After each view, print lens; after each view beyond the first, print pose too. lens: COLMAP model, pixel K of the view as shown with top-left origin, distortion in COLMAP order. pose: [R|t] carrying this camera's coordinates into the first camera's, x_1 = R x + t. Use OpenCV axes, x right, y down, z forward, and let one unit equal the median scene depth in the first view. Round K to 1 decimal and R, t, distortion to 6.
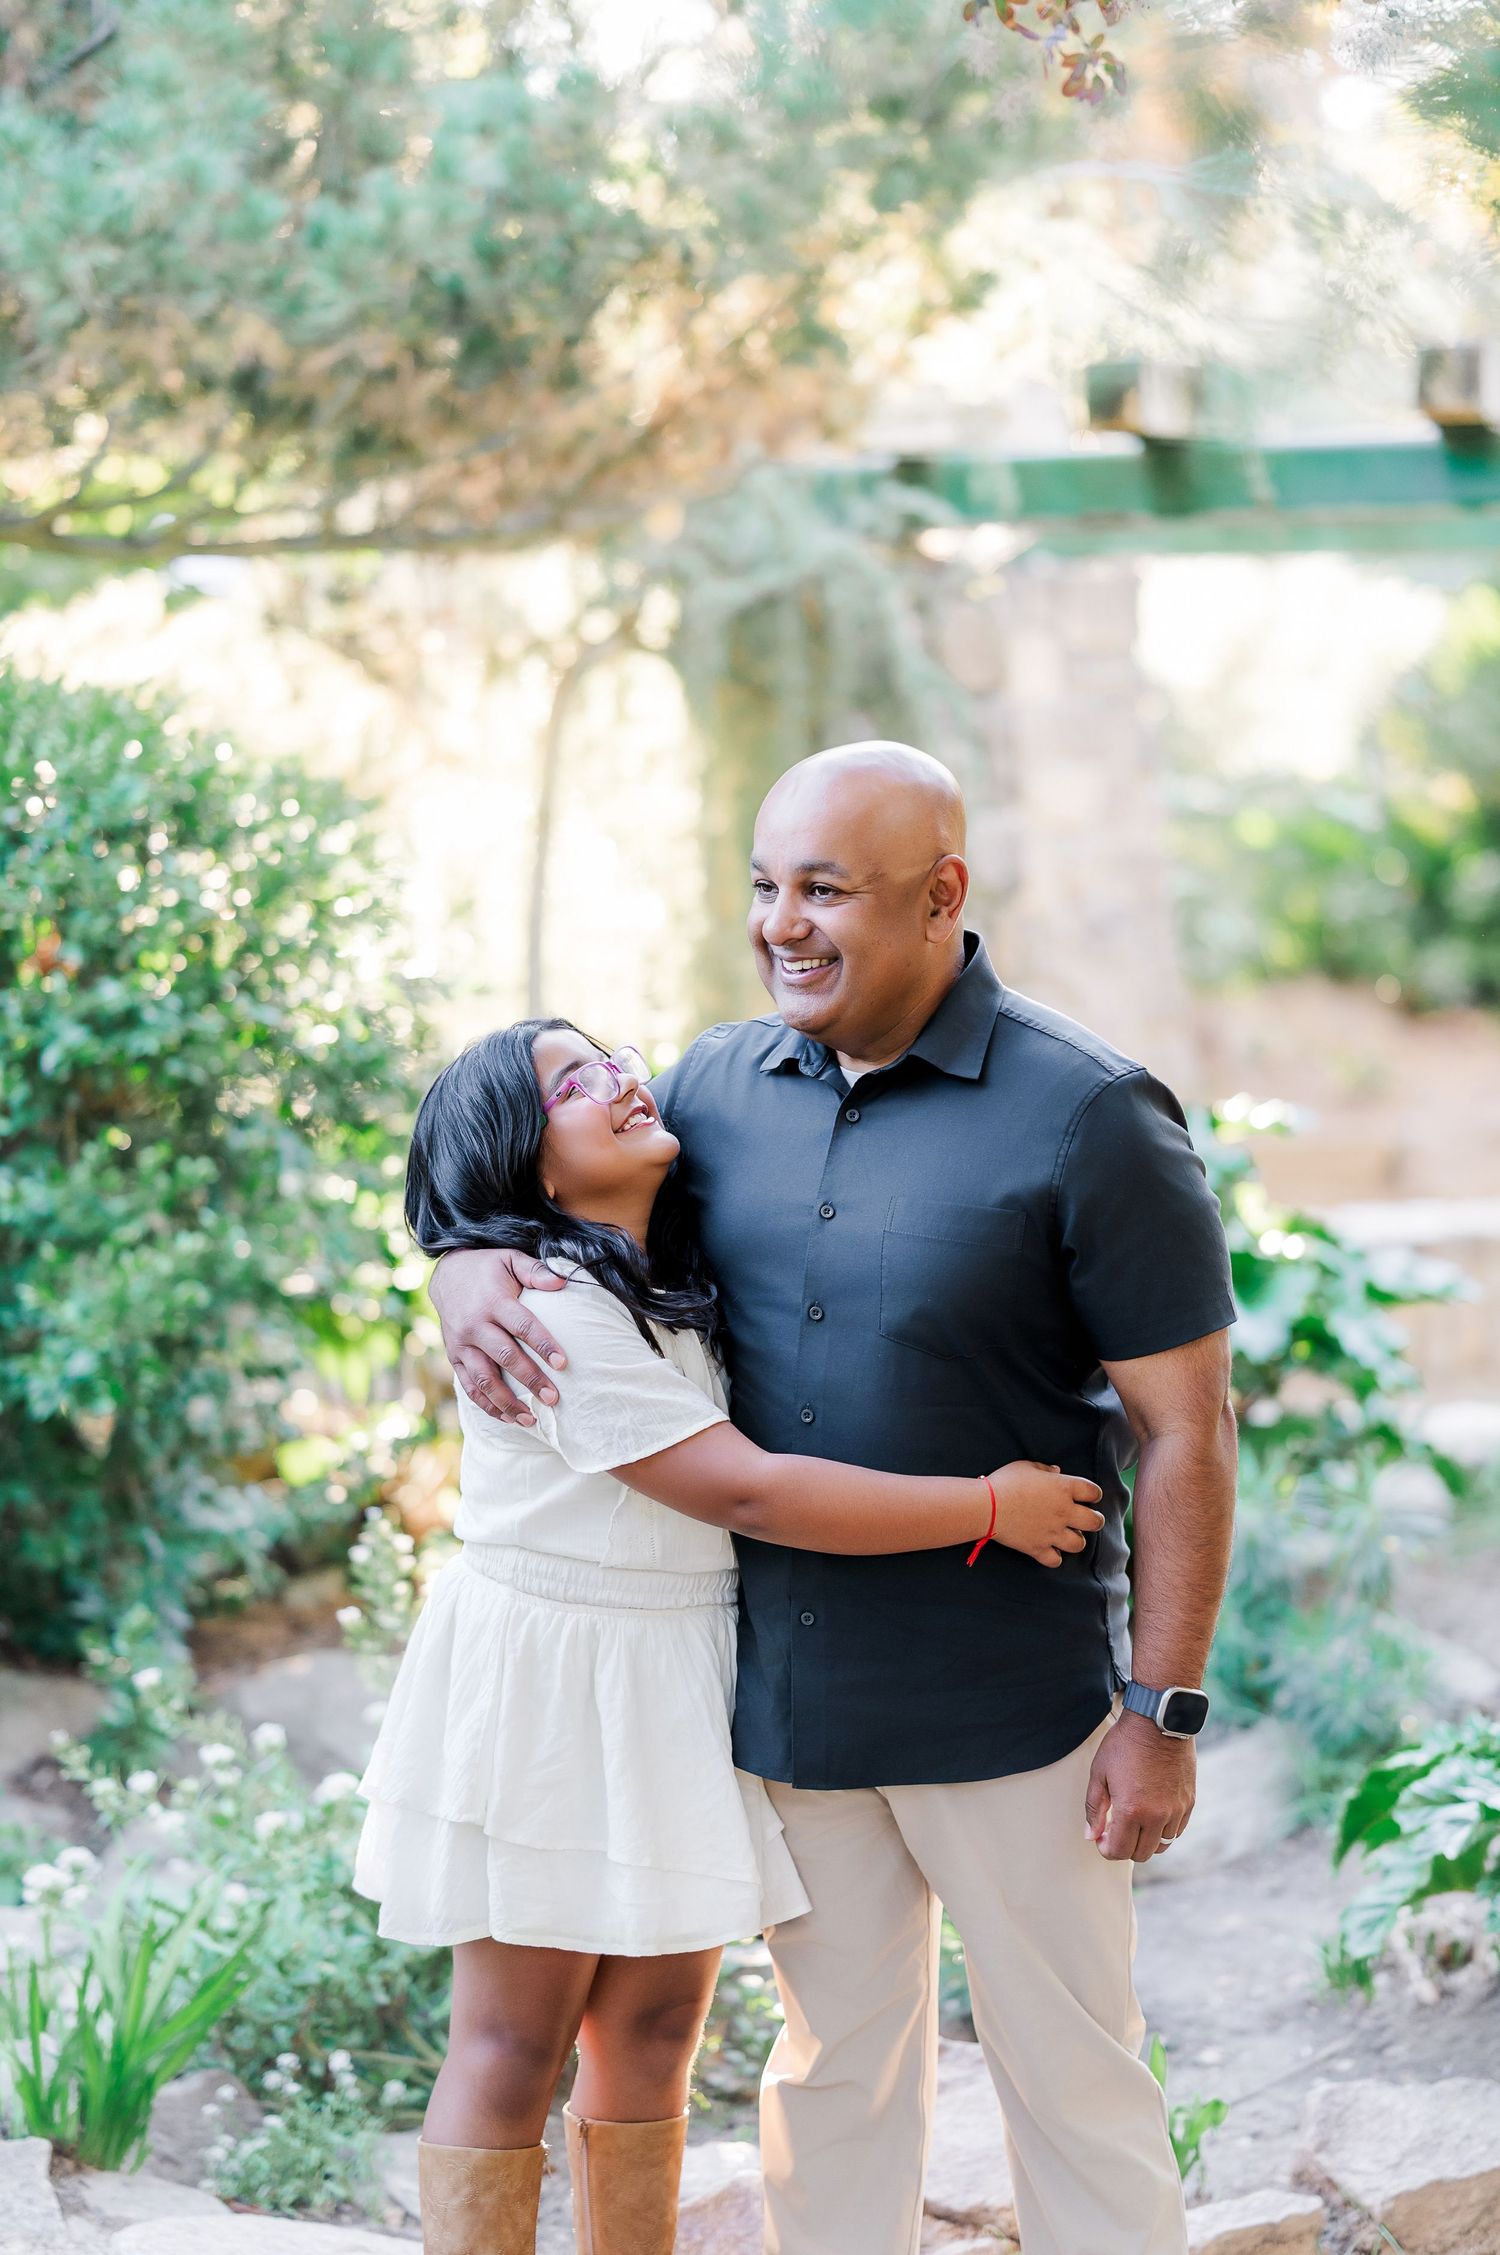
lens RADIAL K [[5631.3, 0, 748.9], [0, 5631.3, 1129.4], [0, 0, 1]] dist [-0.008851, -0.189261]
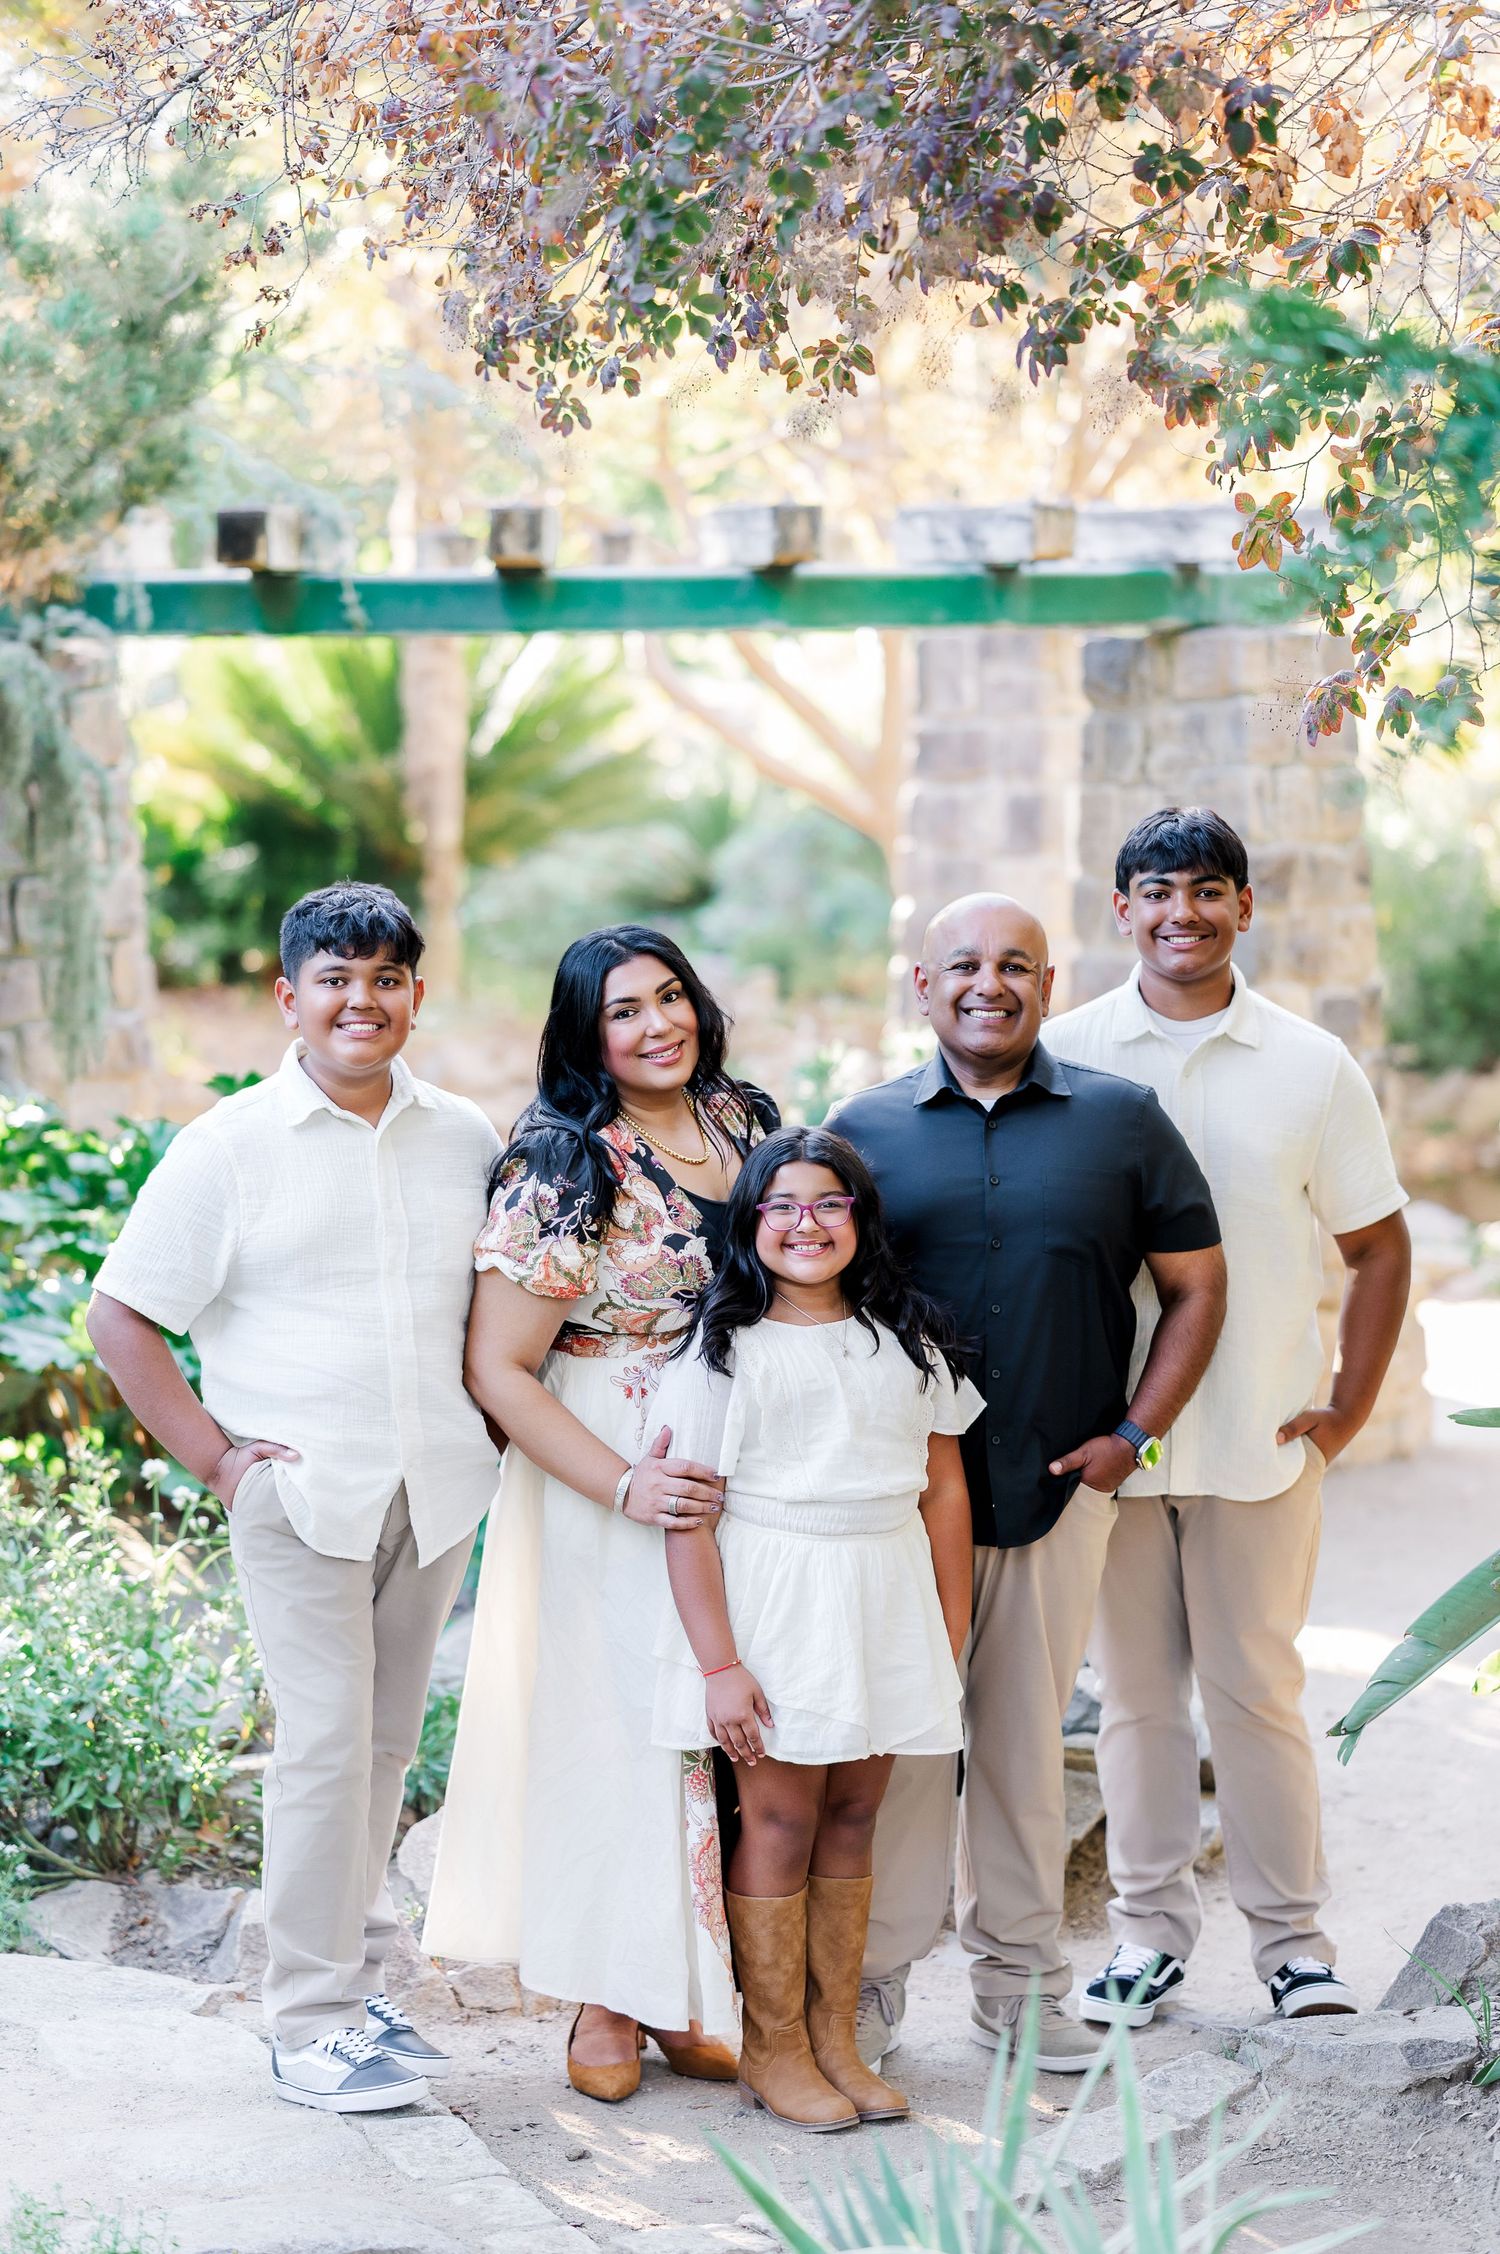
lens RADIAL K [[5306.4, 0, 745.1], [0, 5306.4, 1119.0], [0, 0, 1]] dist [-0.031418, 0.188020]
pose [[0.966193, -0.010604, 0.257602, -0.166532], [0.007955, 0.999904, 0.011321, -0.017754], [-0.257697, -0.008889, 0.966185, -0.209896]]
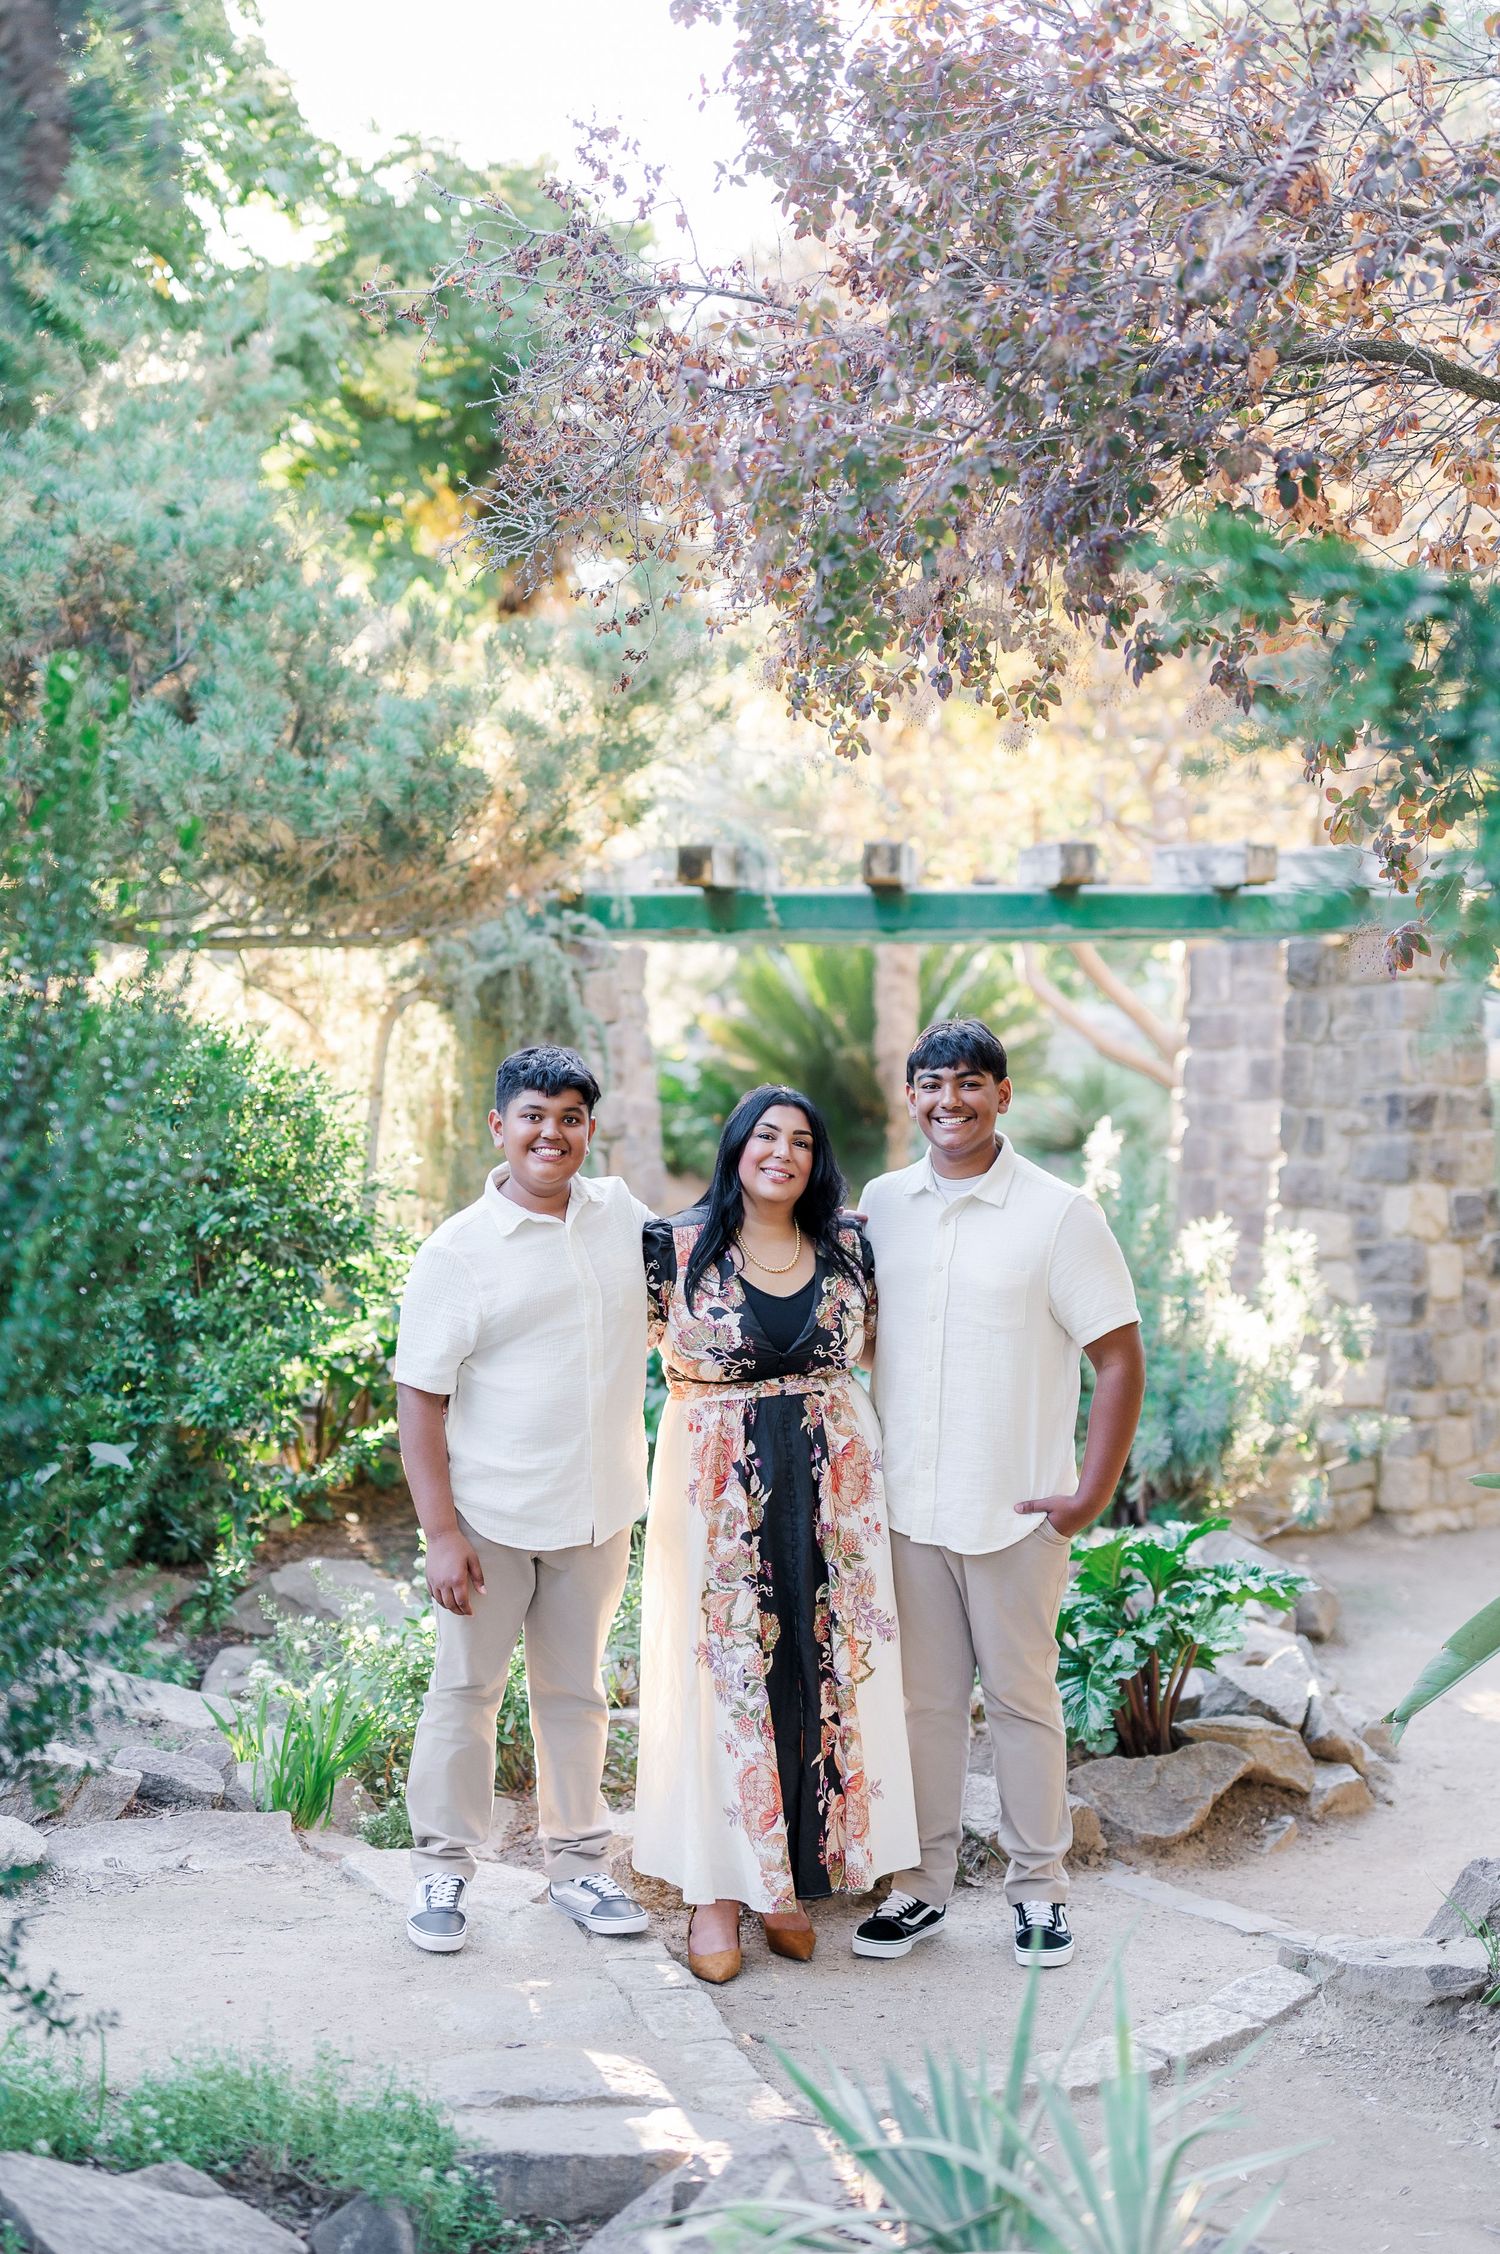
lens RADIAL K [[3429.5, 0, 692.7], [0, 3429.5, 1054.2], [0, 0, 1]] dist [-0.018384, 0.060785]
pose [[0.991275, 0.018528, 0.130500, -0.100478], [-0.010992, 0.998243, -0.058228, -0.005870], [-0.131349, 0.056286, 0.989737, -0.117680]]
